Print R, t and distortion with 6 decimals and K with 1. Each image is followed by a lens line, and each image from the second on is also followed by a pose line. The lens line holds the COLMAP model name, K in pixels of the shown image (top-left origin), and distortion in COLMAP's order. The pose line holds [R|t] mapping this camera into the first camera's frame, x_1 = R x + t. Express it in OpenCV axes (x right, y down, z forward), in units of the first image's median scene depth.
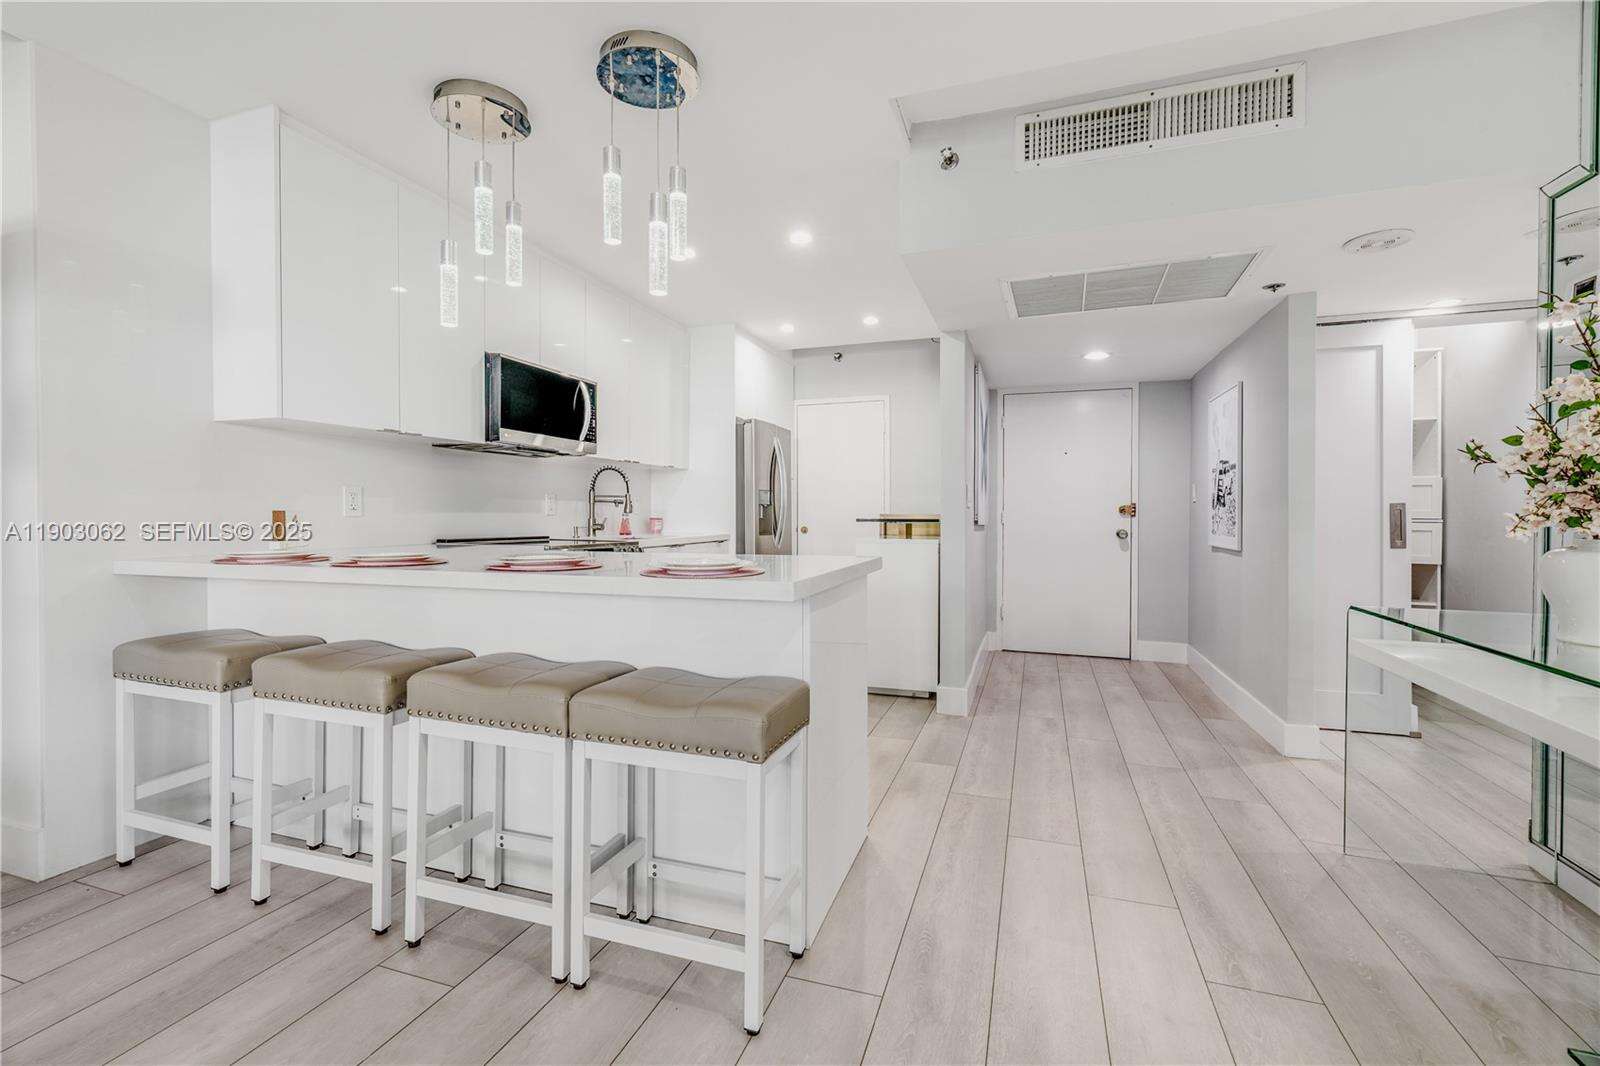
lens RADIAL K [[726.8, 0, 794.9], [0, 726.8, 522.0], [0, 0, 1]] dist [-0.010643, 0.003877]
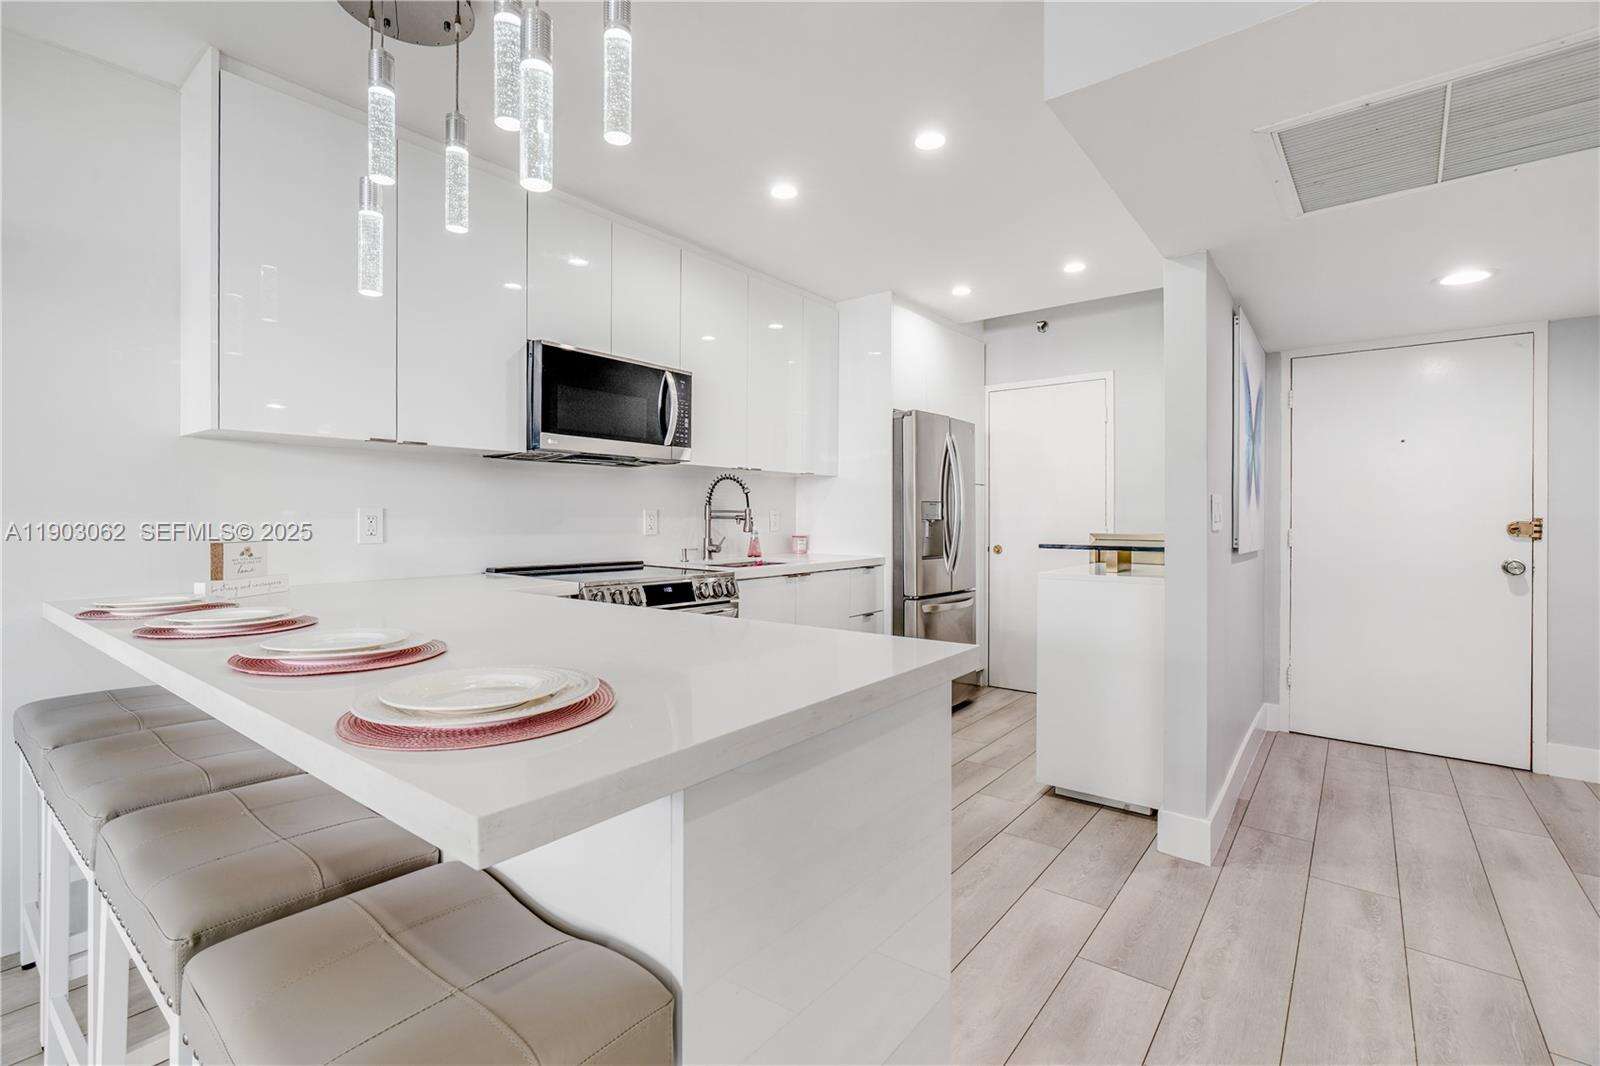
lens RADIAL K [[726.8, 0, 791.6], [0, 726.8, 518.6], [0, 0, 1]] dist [-0.010643, 0.003877]
pose [[0.941184, 0.001552, -0.337891, 0.092554], [-0.003949, 0.999972, -0.006407, -0.022184], [0.337872, 0.007364, 0.941163, 0.248325]]
